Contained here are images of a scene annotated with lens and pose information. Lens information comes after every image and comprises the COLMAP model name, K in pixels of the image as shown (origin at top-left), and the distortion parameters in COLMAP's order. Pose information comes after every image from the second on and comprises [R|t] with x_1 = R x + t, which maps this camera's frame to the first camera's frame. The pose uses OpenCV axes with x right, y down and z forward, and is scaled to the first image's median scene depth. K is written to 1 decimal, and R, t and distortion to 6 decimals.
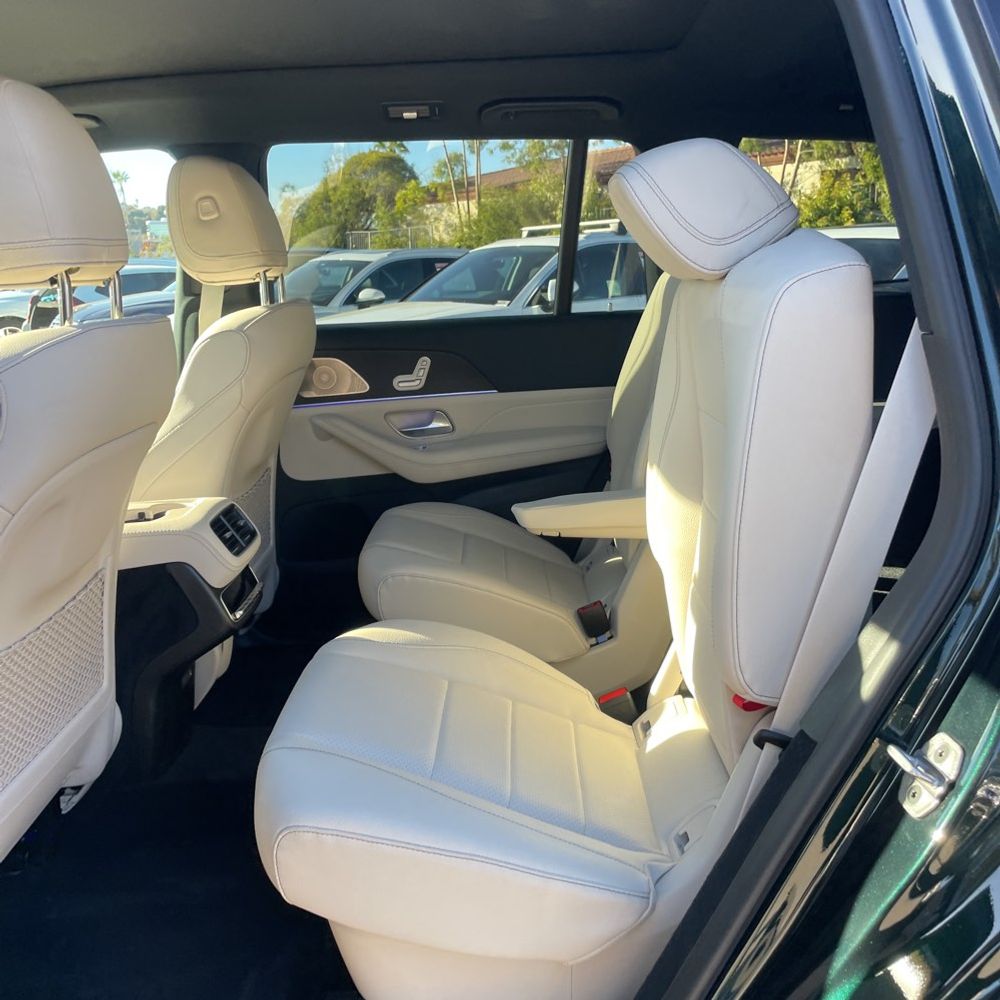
lens RADIAL K [[1010.3, 0, 492.0], [0, 1010.3, 455.3], [0, 0, 1]] dist [0.023655, 0.000000]
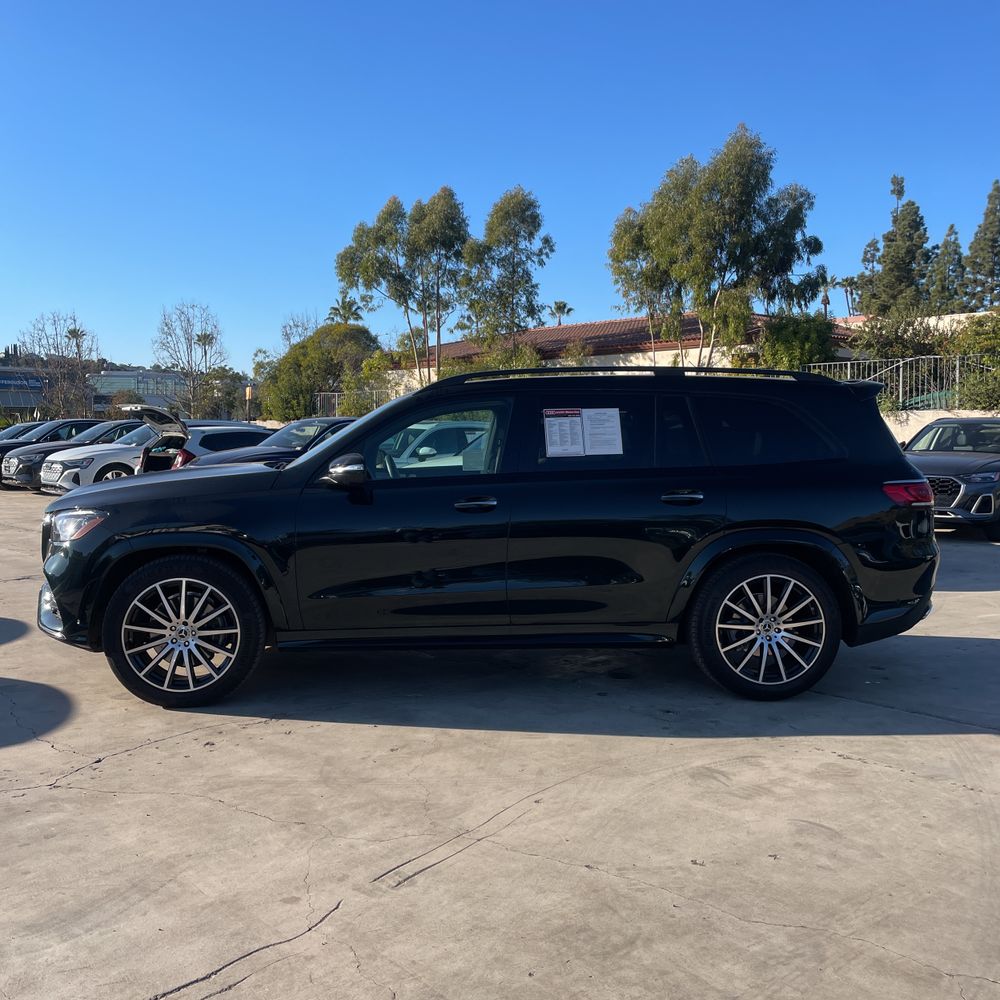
lens RADIAL K [[1010.3, 0, 501.2], [0, 1010.3, 488.6], [0, 0, 1]] dist [0.023655, 0.000000]
pose [[0.997095, 0.013840, 0.074897, -0.028969], [-0.004677, 0.992622, -0.121164, 0.019457], [-0.076022, 0.120461, 0.989803, -0.122436]]
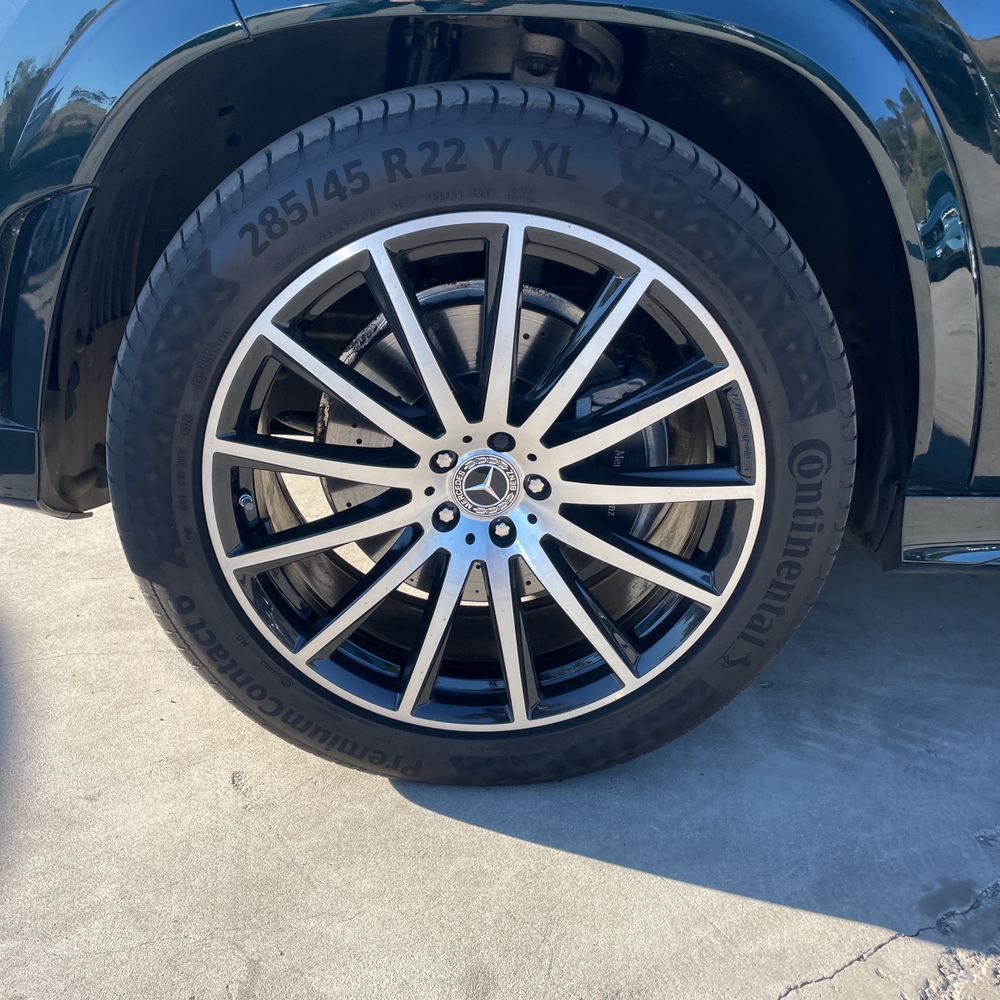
lens RADIAL K [[1010.3, 0, 480.3], [0, 1010.3, 485.0], [0, 0, 1]] dist [0.023655, 0.000000]
pose [[0.998104, 0.048470, 0.037935, -0.062808], [-0.055784, 0.972817, 0.224757, 0.016065], [-0.026010, -0.226447, 0.973676, -0.008457]]
